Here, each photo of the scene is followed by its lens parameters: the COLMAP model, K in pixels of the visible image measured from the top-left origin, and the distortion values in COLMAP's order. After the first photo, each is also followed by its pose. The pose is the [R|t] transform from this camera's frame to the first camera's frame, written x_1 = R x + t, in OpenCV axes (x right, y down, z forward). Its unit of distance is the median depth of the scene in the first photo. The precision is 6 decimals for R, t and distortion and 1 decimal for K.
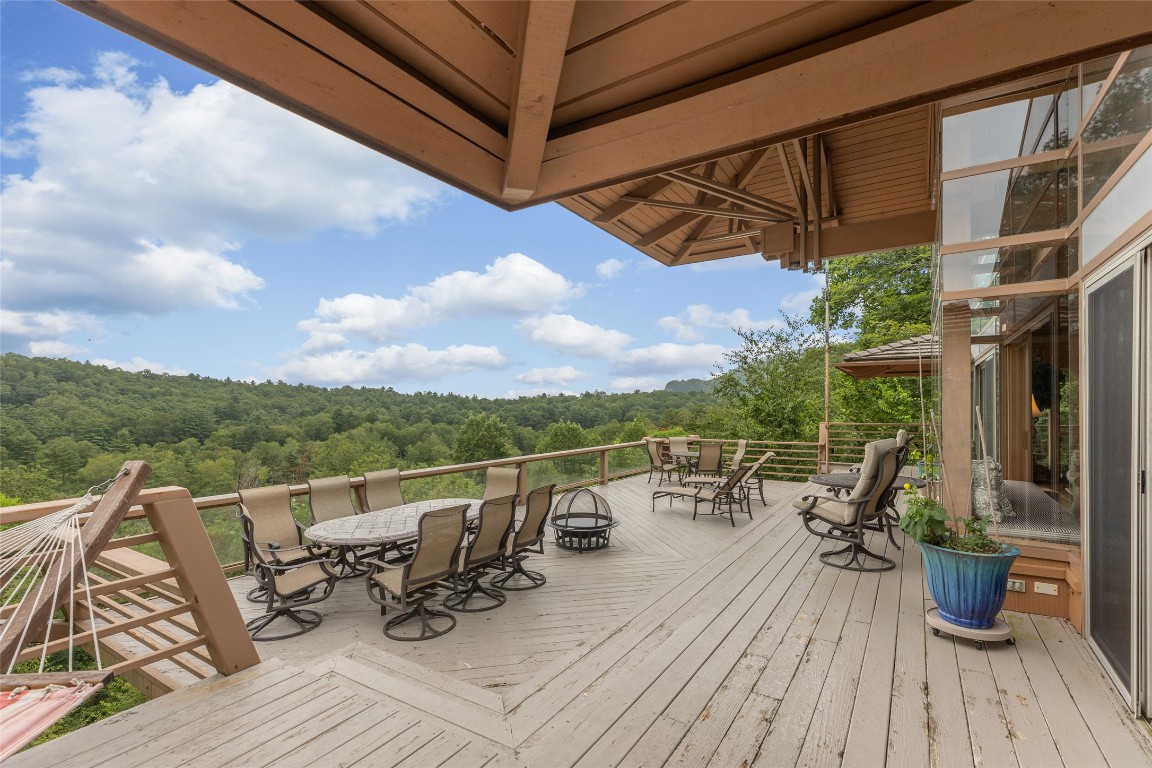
lens RADIAL K [[525.9, 0, 575.8], [0, 525.9, 396.2], [0, 0, 1]] dist [0.002393, -0.000686]
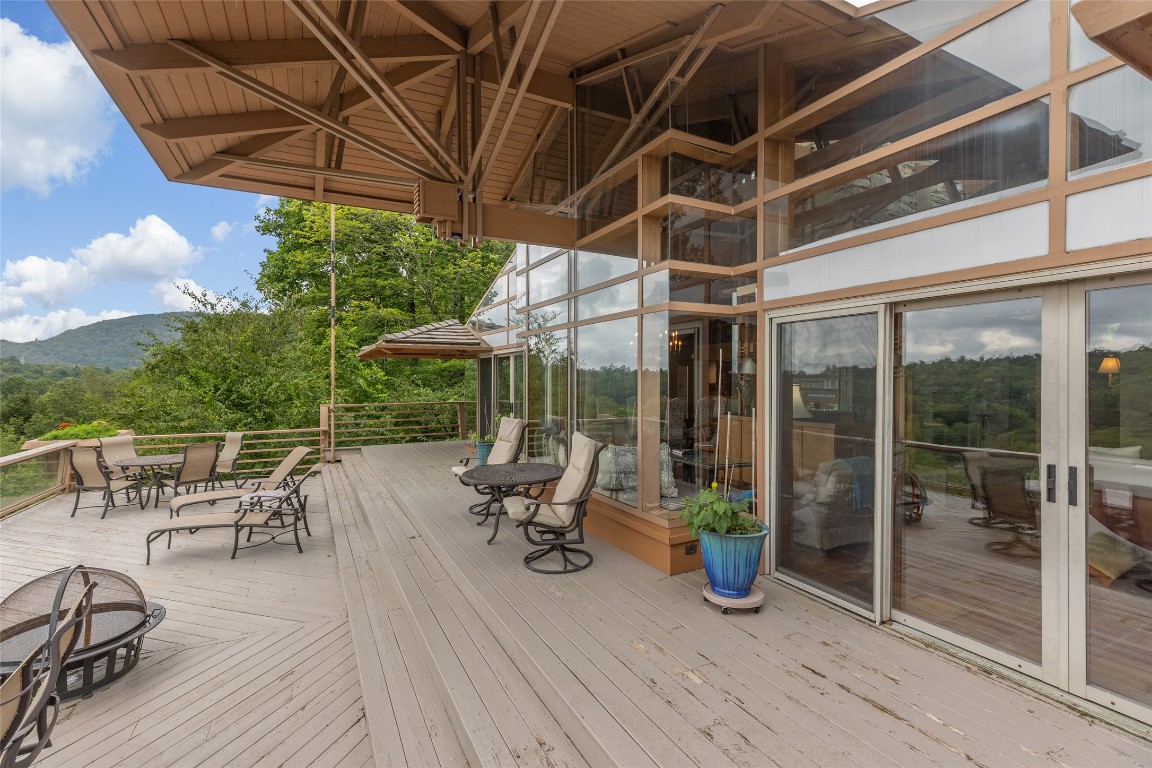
lens RADIAL K [[525.9, 0, 577.1], [0, 525.9, 378.2], [0, 0, 1]] dist [0.002393, -0.000686]
pose [[0.494846, -0.001623, 0.868979, -0.159016], [-0.014609, 0.999841, 0.010187, -0.018738], [-0.868858, -0.017735, 0.494744, 0.264776]]
